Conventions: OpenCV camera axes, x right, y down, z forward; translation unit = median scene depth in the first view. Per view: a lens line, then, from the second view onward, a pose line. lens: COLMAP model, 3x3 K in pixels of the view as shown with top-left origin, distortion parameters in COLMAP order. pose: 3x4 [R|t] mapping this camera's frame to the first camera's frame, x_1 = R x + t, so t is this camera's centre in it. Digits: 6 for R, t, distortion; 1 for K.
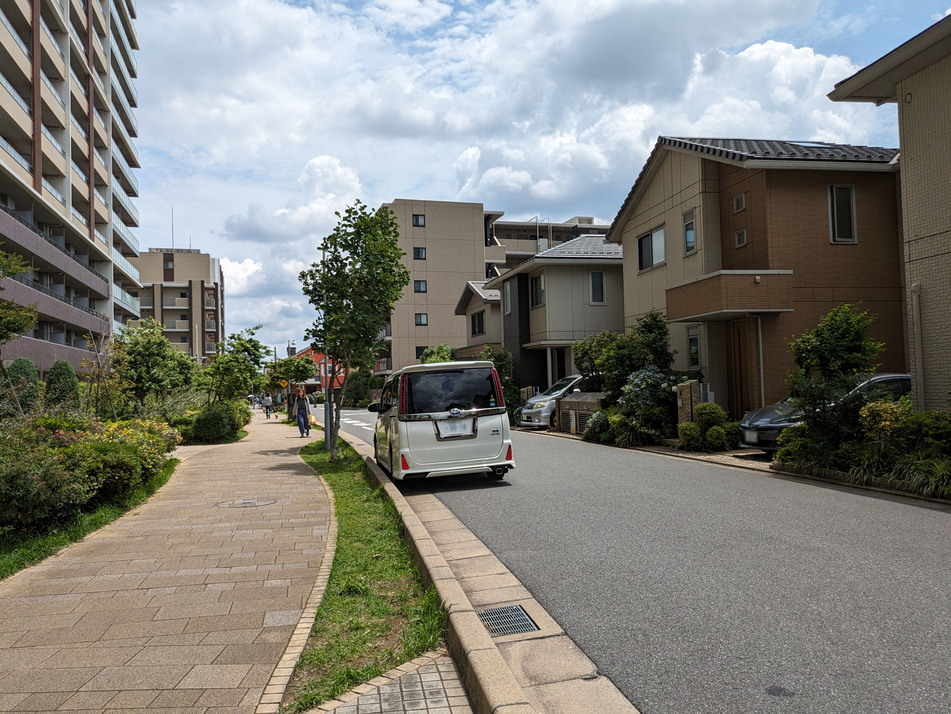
lens RADIAL K [[726.6, 0, 475.5], [0, 726.6, 357.0], [0, 0, 1]] dist [-0.004265, -0.005604]
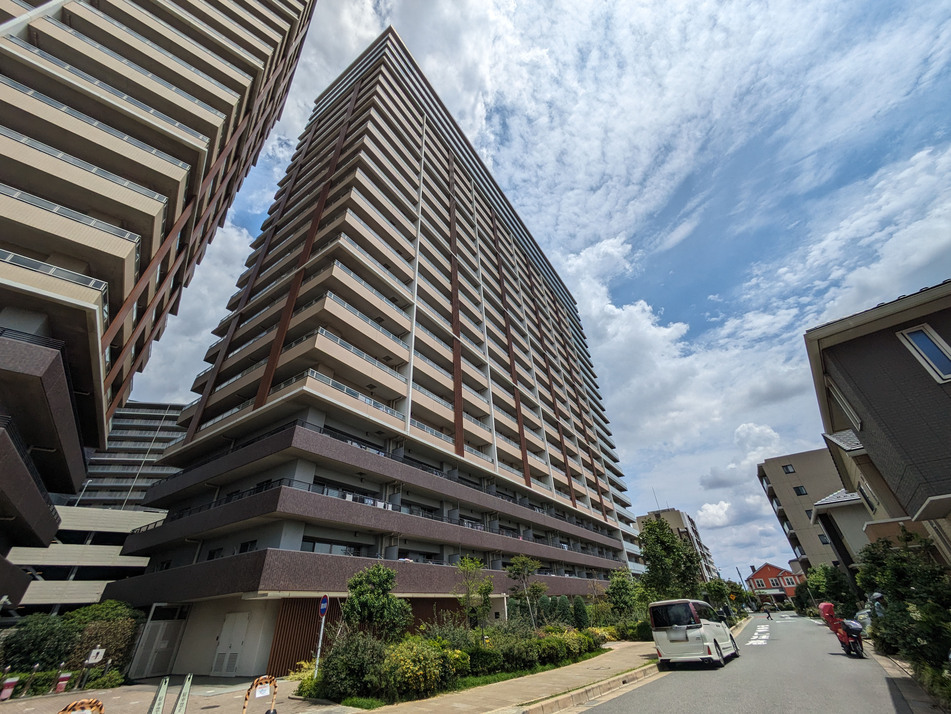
lens RADIAL K [[380.7, 0, 475.5], [0, 380.7, 357.0], [0, 0, 1]] dist [0.058519, -0.000020]
pose [[0.618723, -0.448469, -0.645026, 0.201591], [0.087854, 0.855399, -0.510464, -0.018174], [0.780682, 0.259167, 0.568655, -0.115491]]
